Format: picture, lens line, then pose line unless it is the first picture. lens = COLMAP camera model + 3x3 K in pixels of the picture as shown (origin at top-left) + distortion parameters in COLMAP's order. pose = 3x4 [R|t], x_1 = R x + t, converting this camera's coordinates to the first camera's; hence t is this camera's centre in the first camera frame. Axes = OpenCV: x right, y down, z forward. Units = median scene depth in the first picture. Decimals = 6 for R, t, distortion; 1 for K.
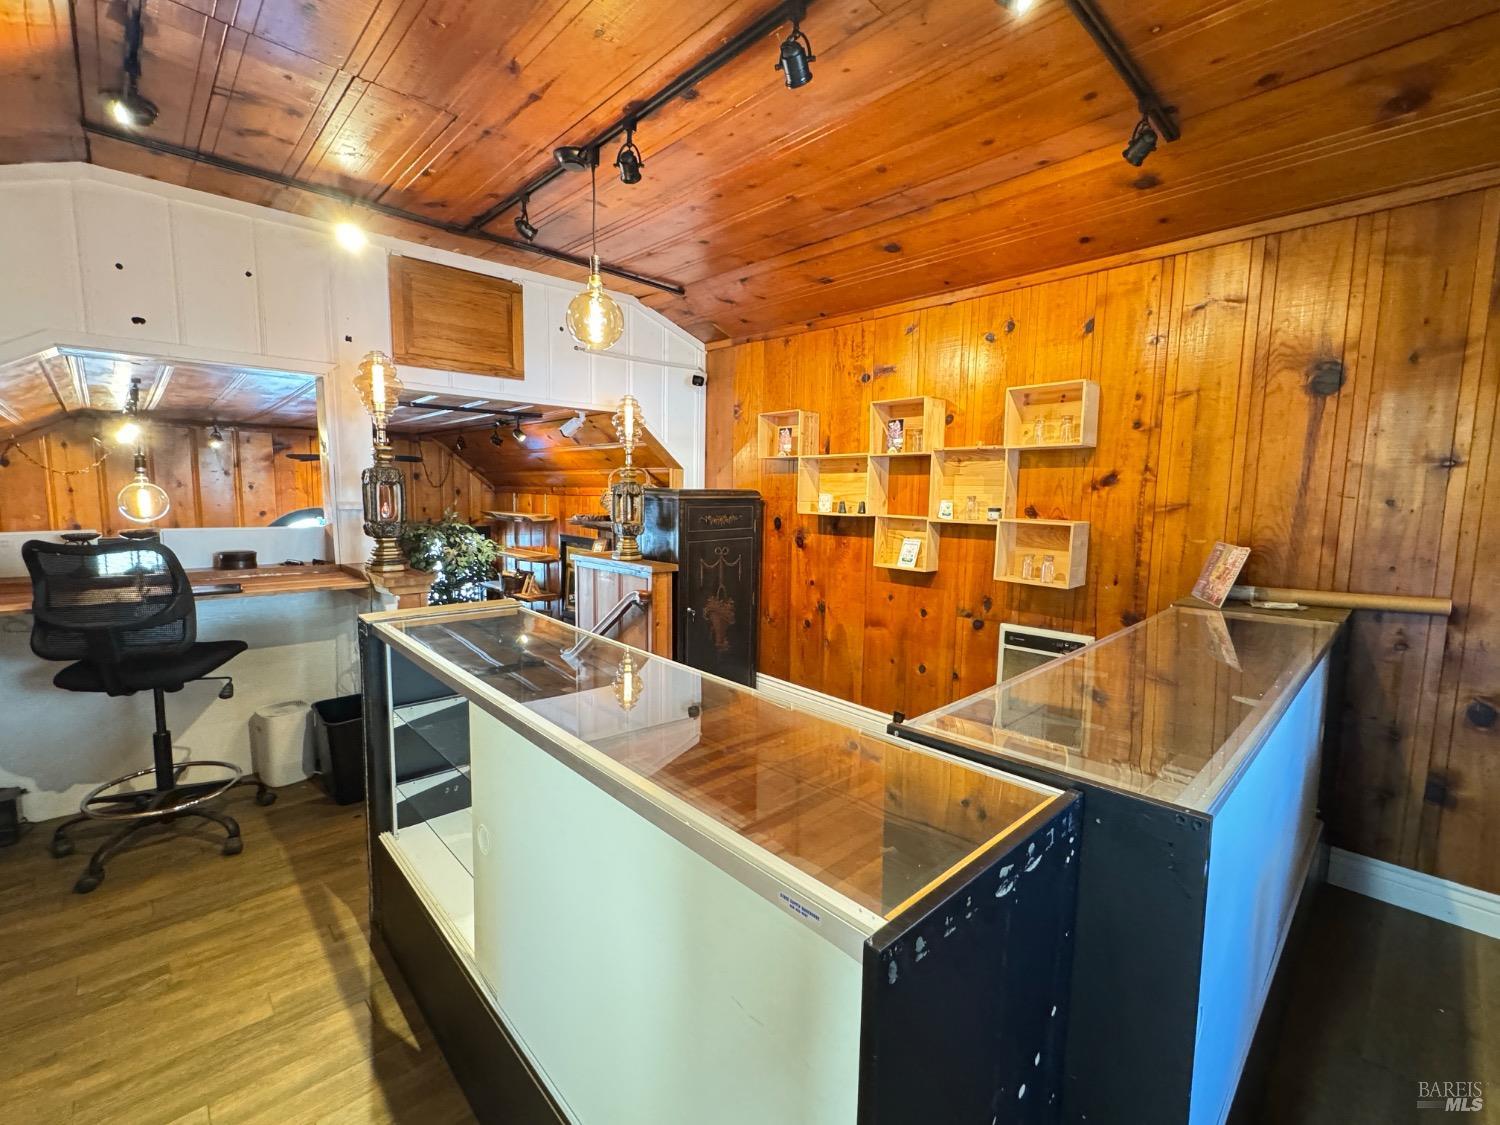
lens RADIAL K [[653.2, 0, 753.3], [0, 653.2, 561.0], [0, 0, 1]] dist [-0.003379, 0.000309]
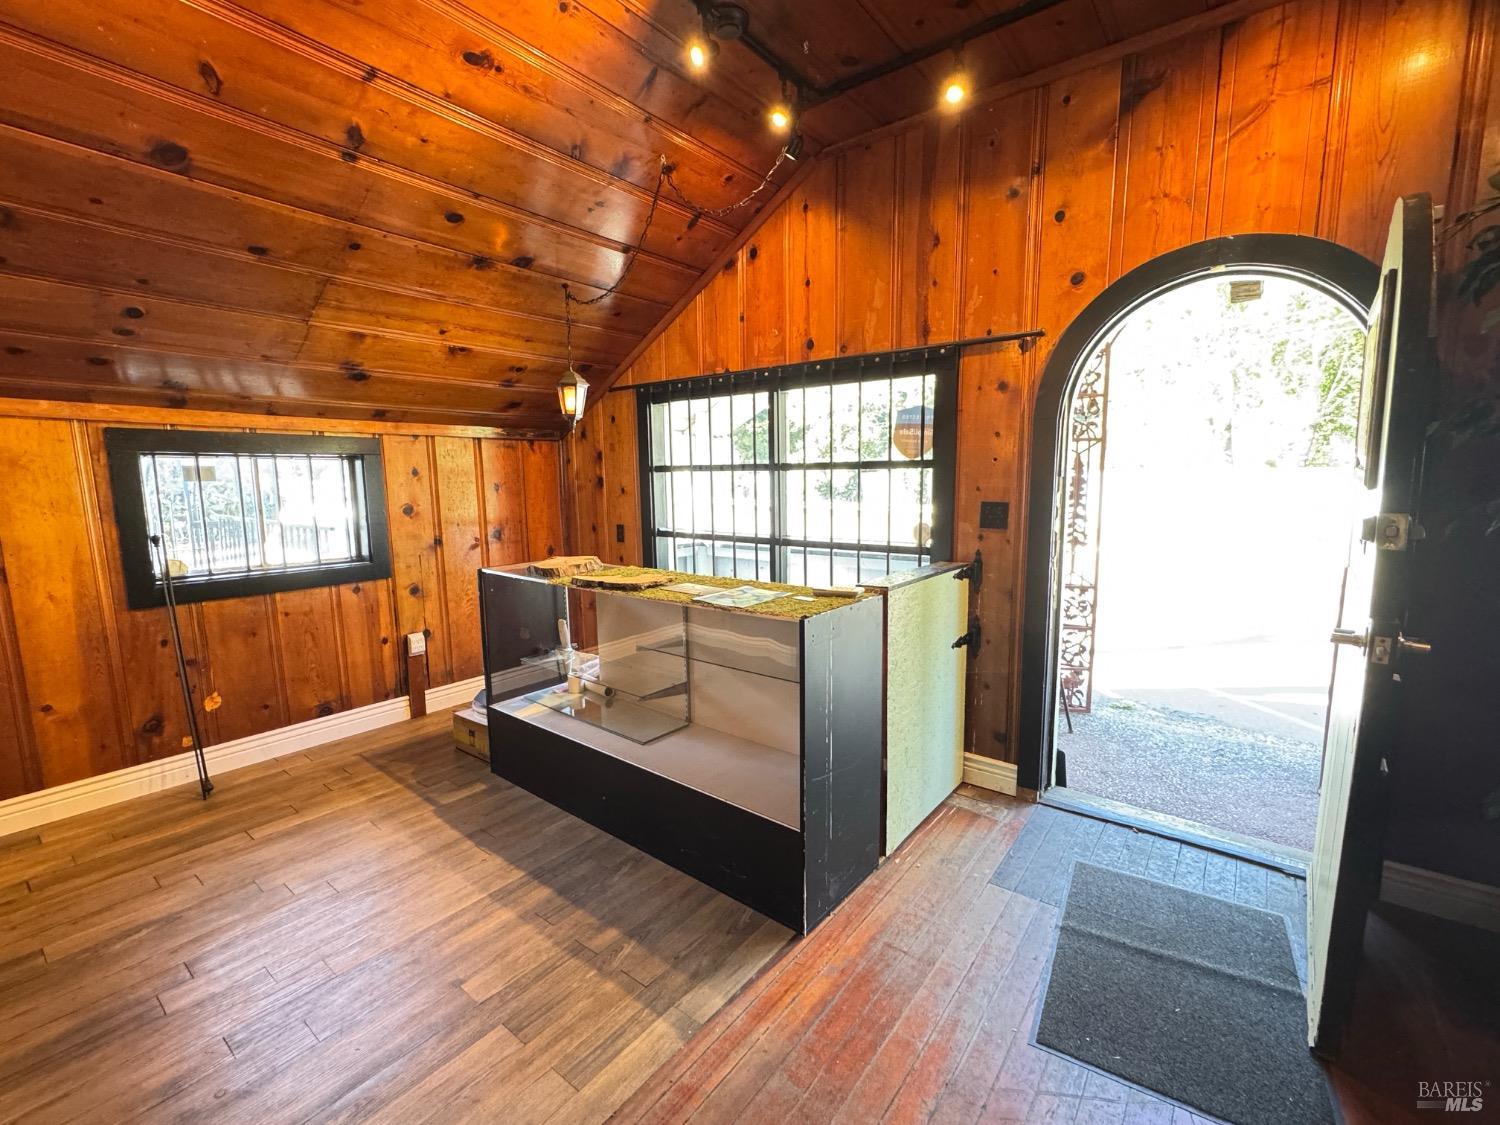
lens RADIAL K [[653.2, 0, 752.4], [0, 653.2, 567.8], [0, 0, 1]] dist [-0.003379, 0.000309]
pose [[0.142984, 0.122007, -0.982176, -0.543073], [-0.094284, 0.989539, 0.109195, 0.131542], [0.985224, 0.076991, 0.152991, 1.159900]]
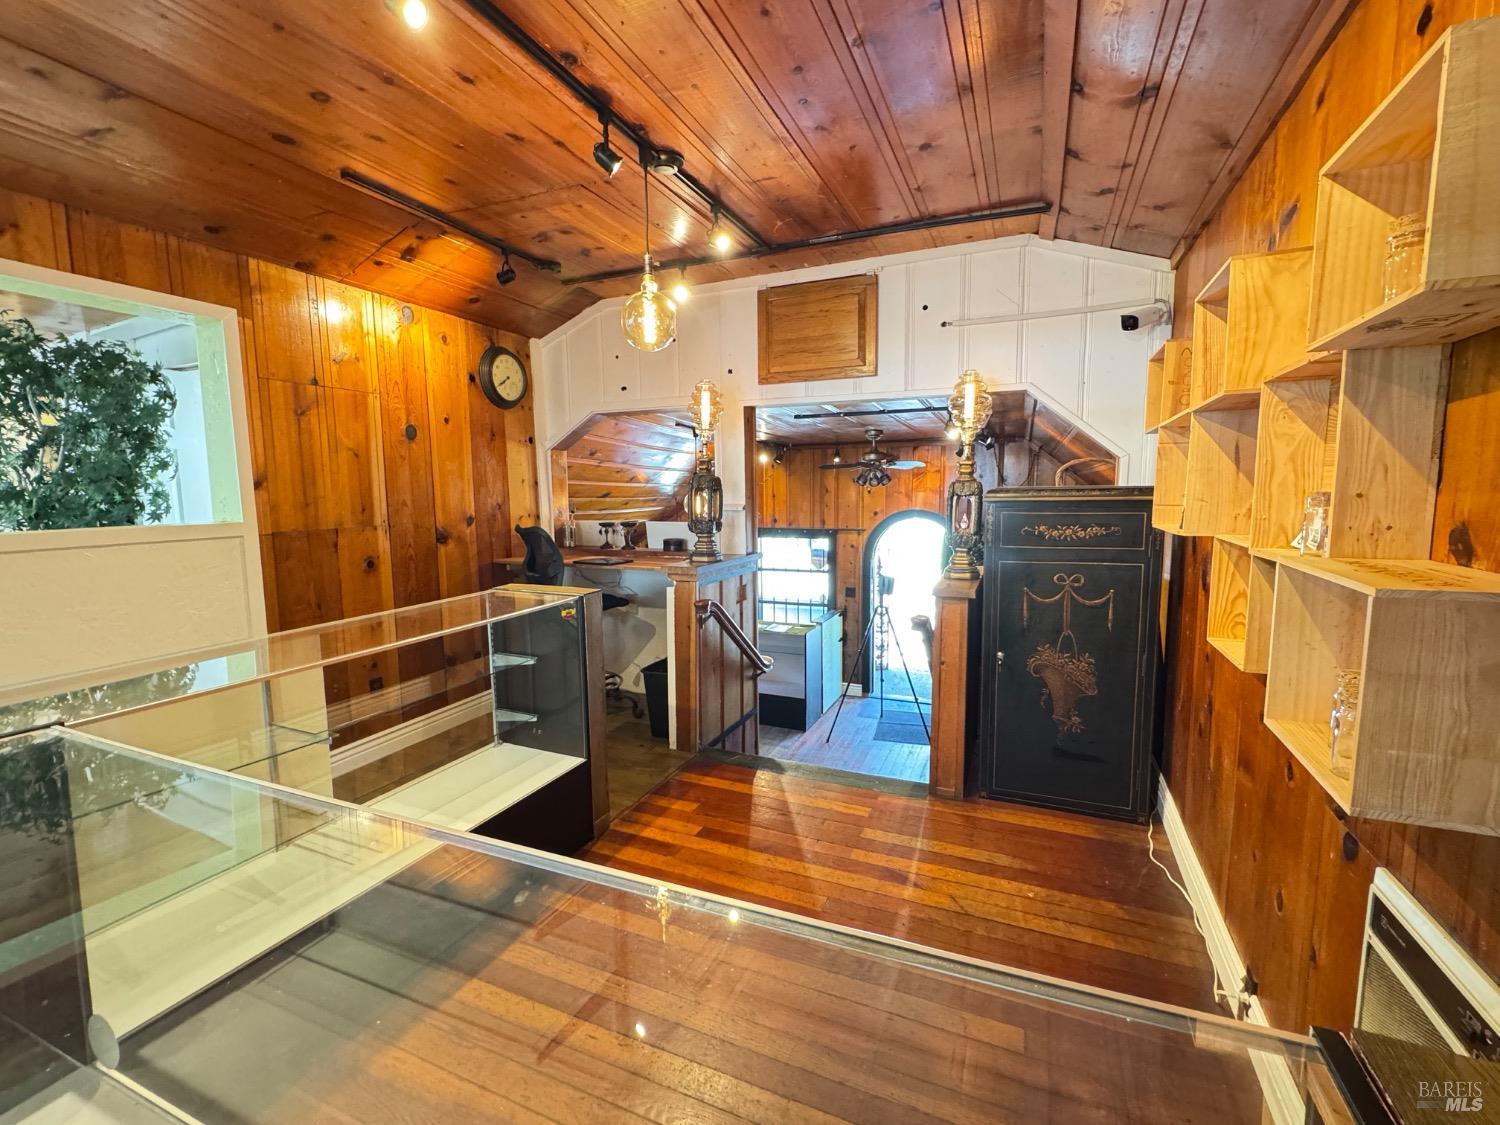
lens RADIAL K [[653.2, 0, 752.7], [0, 653.2, 561.5], [0, 0, 1]] dist [-0.003379, 0.000309]
pose [[0.389590, 0.082524, -0.917284, 0.462609], [-0.085562, 0.994913, 0.053168, -0.044482], [0.917005, 0.057772, 0.394669, 0.475404]]
